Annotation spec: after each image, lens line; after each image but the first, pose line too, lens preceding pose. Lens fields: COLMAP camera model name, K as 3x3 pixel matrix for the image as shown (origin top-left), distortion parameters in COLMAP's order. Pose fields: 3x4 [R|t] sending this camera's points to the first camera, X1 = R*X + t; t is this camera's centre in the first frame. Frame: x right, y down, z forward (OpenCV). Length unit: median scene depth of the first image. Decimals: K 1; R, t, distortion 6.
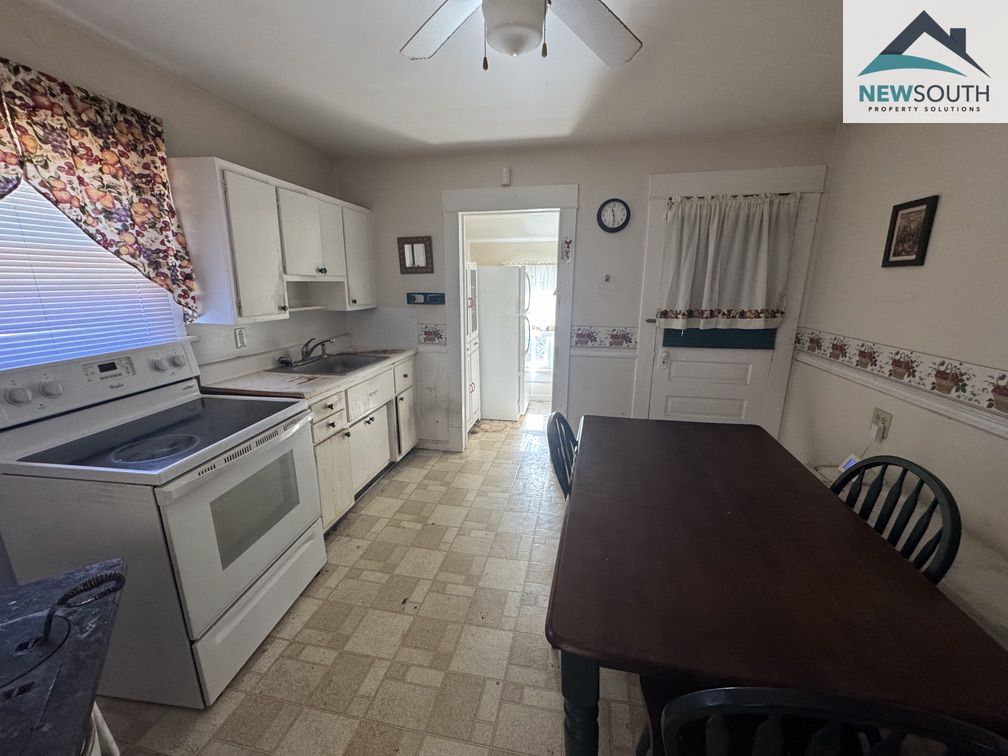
lens RADIAL K [[402.4, 0, 506.5], [0, 402.4, 379.0], [0, 0, 1]] dist [-0.006485, 0.000814]
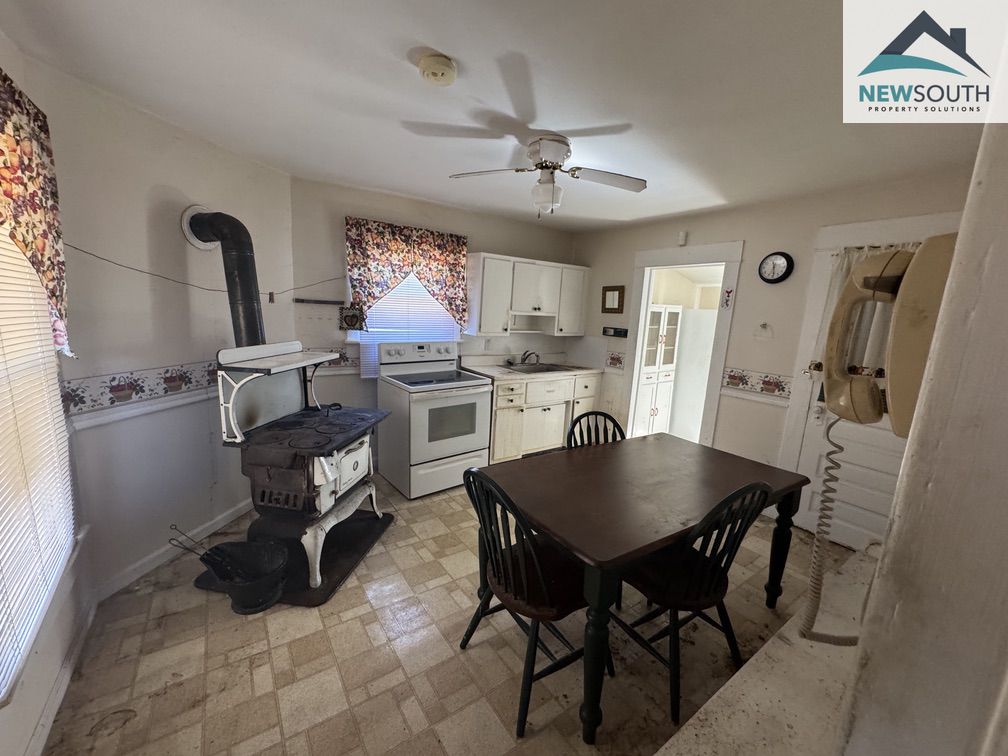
lens RADIAL K [[402.4, 0, 506.5], [0, 402.4, 379.0], [0, 0, 1]] dist [-0.006485, 0.000814]
pose [[0.719585, 0.155038, -0.676875, 0.693635], [-0.209287, 0.977853, 0.001484, 0.029773], [0.662115, 0.140593, 0.736096, -0.259242]]
